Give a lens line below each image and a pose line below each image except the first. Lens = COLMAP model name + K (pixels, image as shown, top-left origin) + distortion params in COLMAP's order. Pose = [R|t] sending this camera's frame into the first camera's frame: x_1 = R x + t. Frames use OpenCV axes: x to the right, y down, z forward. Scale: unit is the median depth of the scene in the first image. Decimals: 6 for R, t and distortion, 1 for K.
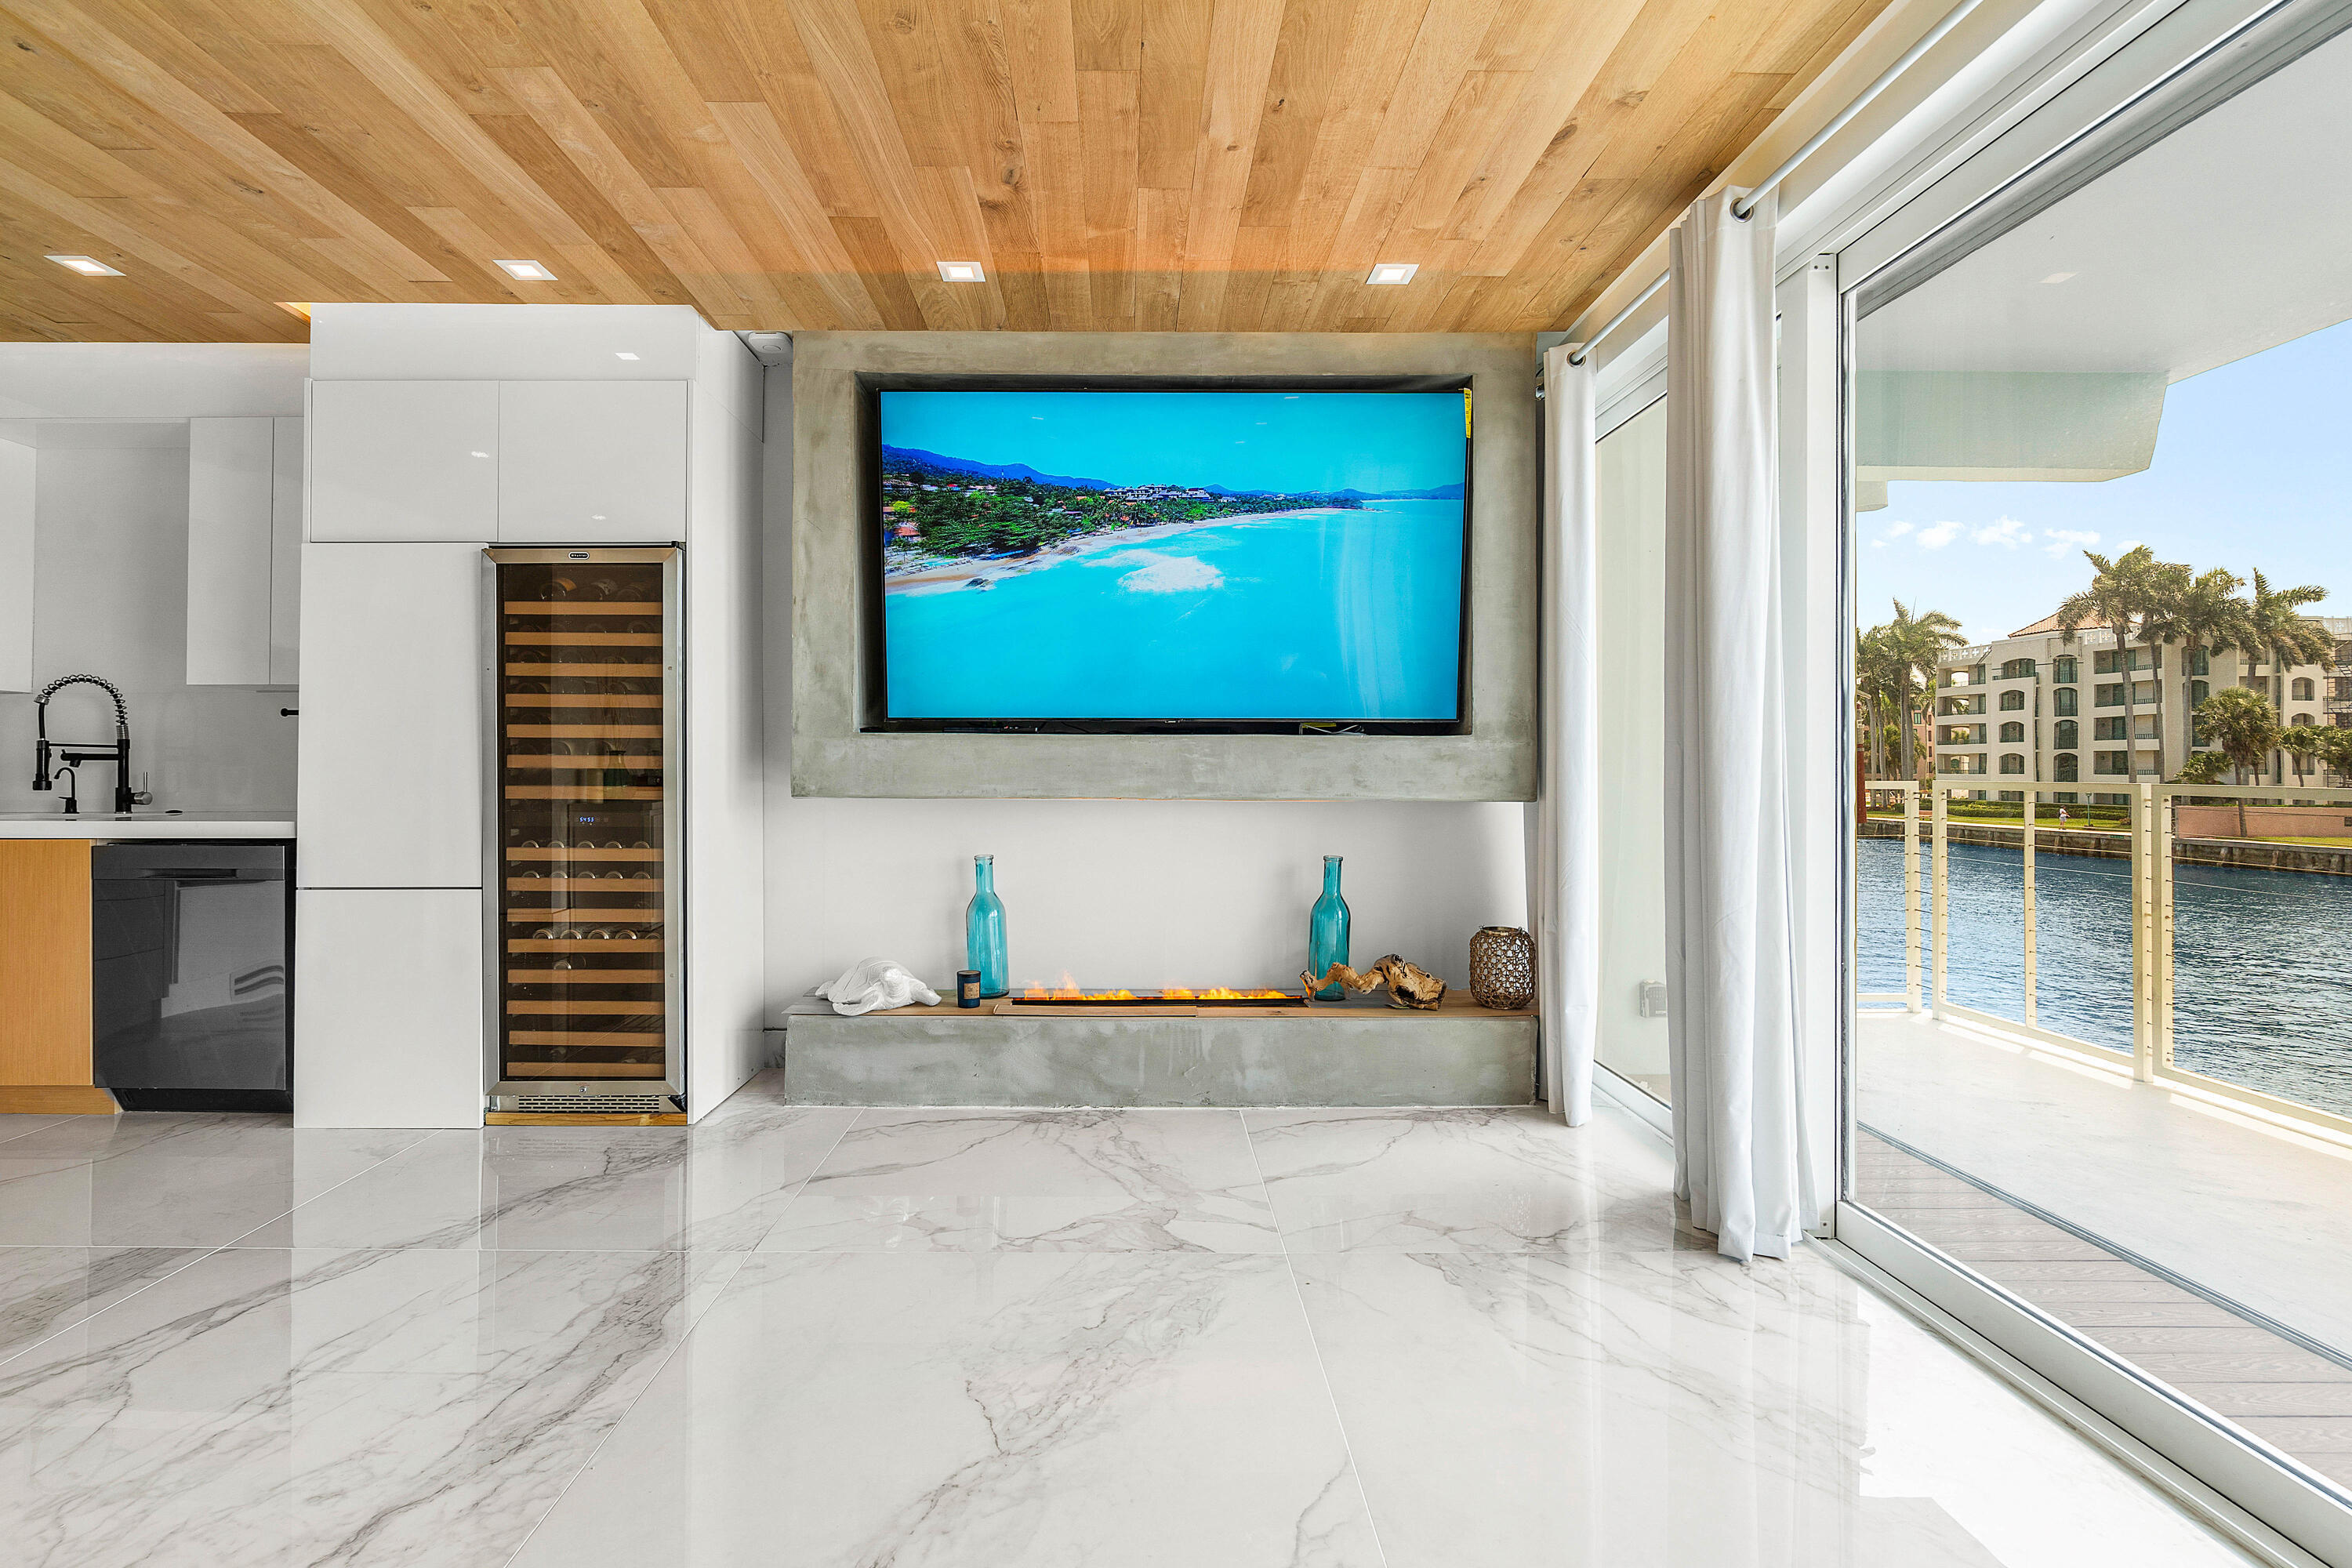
lens RADIAL K [[1104.3, 0, 1123.0], [0, 1104.3, 773.8], [0, 0, 1]] dist [-0.006288, 0.002794]
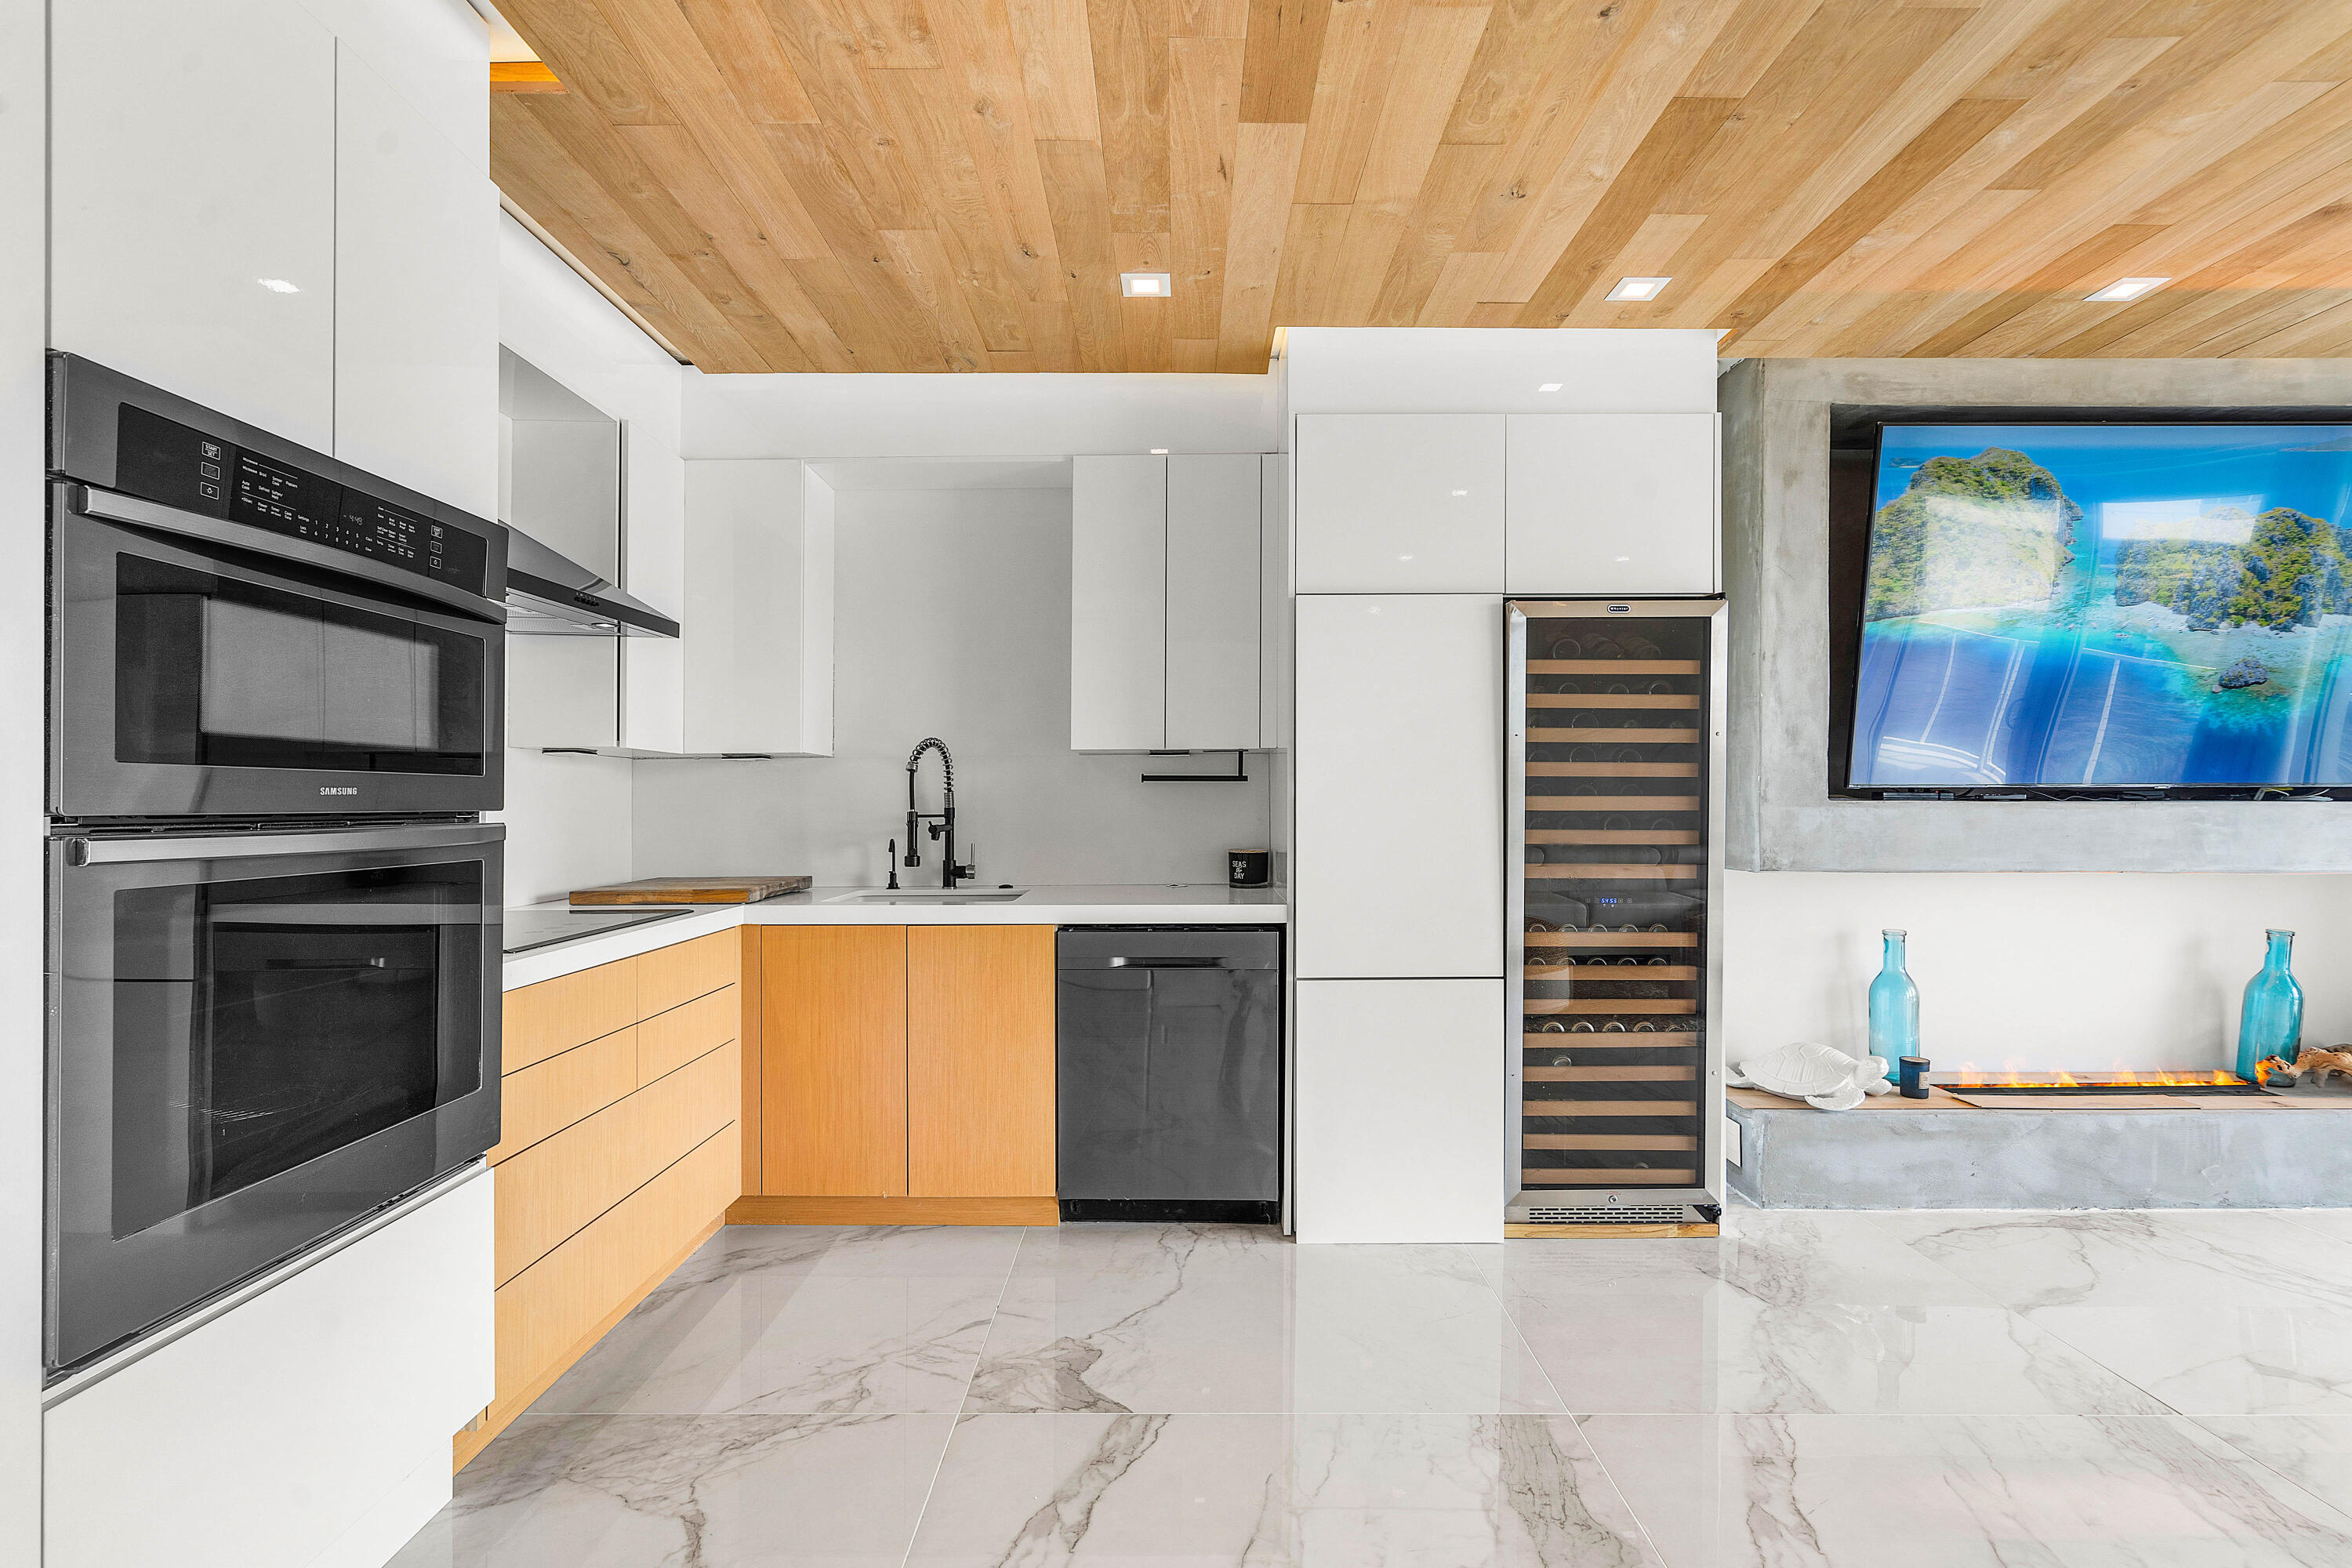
lens RADIAL K [[1104.3, 0, 1169.6], [0, 1104.3, 816.6], [0, 0, 1]] dist [-0.006288, 0.002794]
pose [[0.999989, -0.004269, 0.001883, -0.808438], [0.004244, 0.999901, 0.013440, -0.039889], [-0.001940, -0.013432, 0.999908, 0.092633]]
